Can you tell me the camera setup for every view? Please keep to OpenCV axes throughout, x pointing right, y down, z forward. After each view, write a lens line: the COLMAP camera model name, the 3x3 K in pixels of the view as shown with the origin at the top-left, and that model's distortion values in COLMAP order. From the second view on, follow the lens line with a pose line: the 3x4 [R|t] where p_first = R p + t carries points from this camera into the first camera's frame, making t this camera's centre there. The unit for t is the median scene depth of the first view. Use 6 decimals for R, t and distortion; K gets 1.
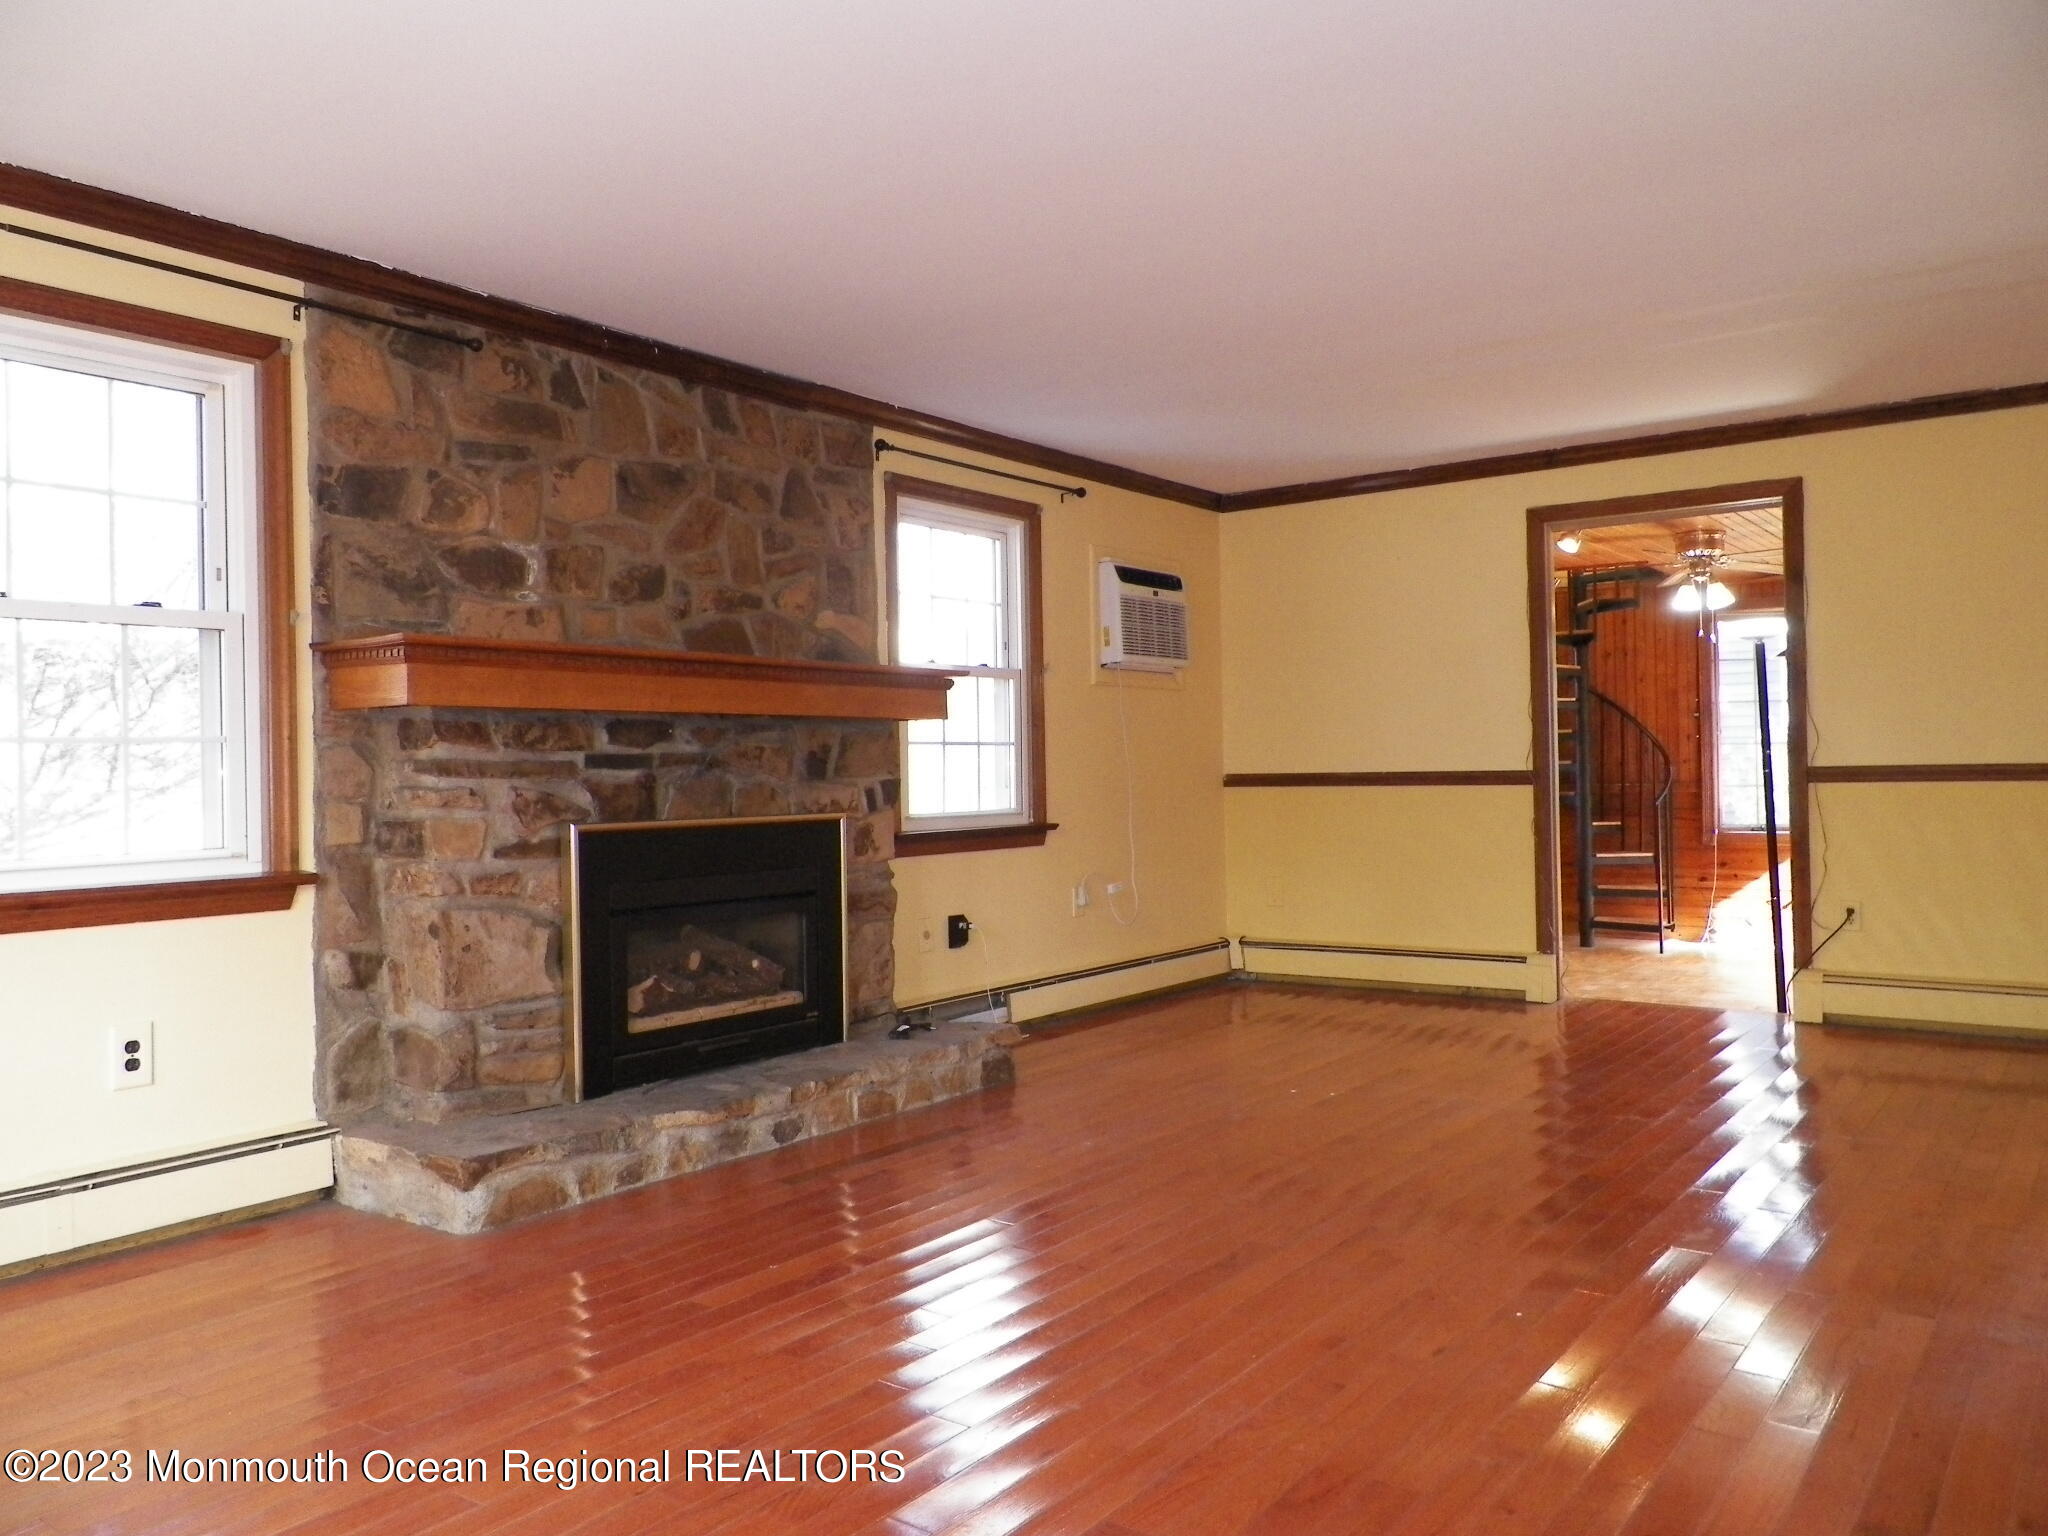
lens RADIAL K [[1539.5, 0, 1008.5], [0, 1539.5, 774.6], [0, 0, 1]] dist [0.015818, -0.010561]
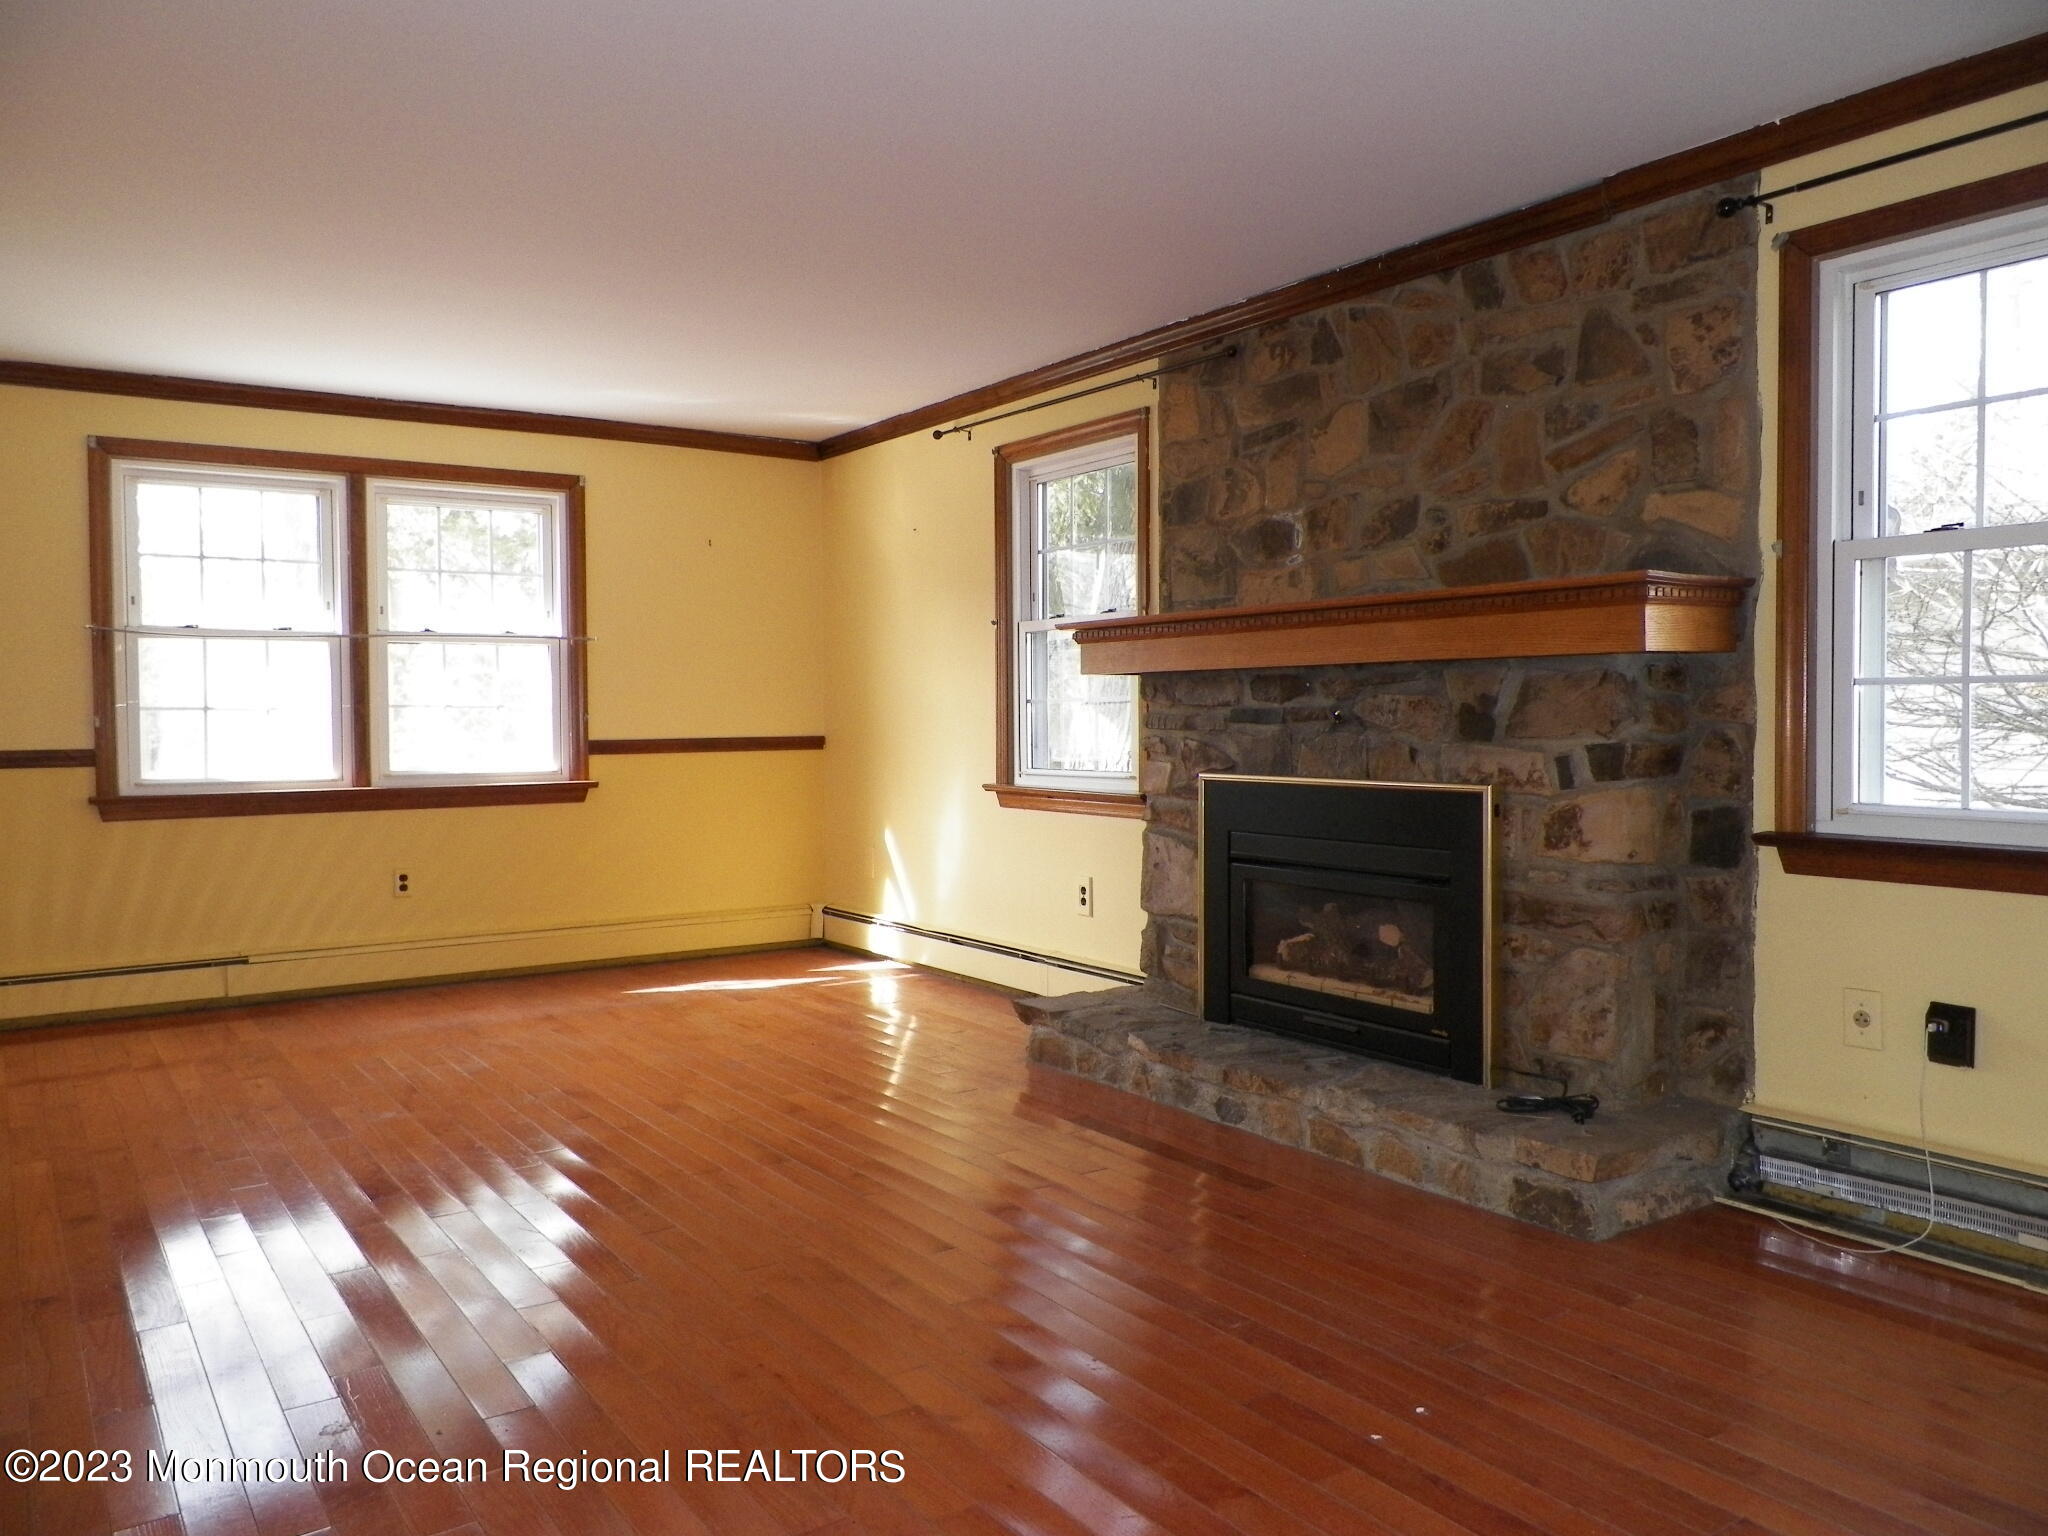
lens RADIAL K [[1539.5, 0, 1007.1], [0, 1539.5, 758.1], [0, 0, 1]] dist [0.015818, -0.010561]
pose [[-0.334308, 0.054403, -0.940892, 0.699754], [0.018816, 0.998519, 0.051049, -0.032758], [0.942276, -0.000637, -0.334836, 1.062909]]
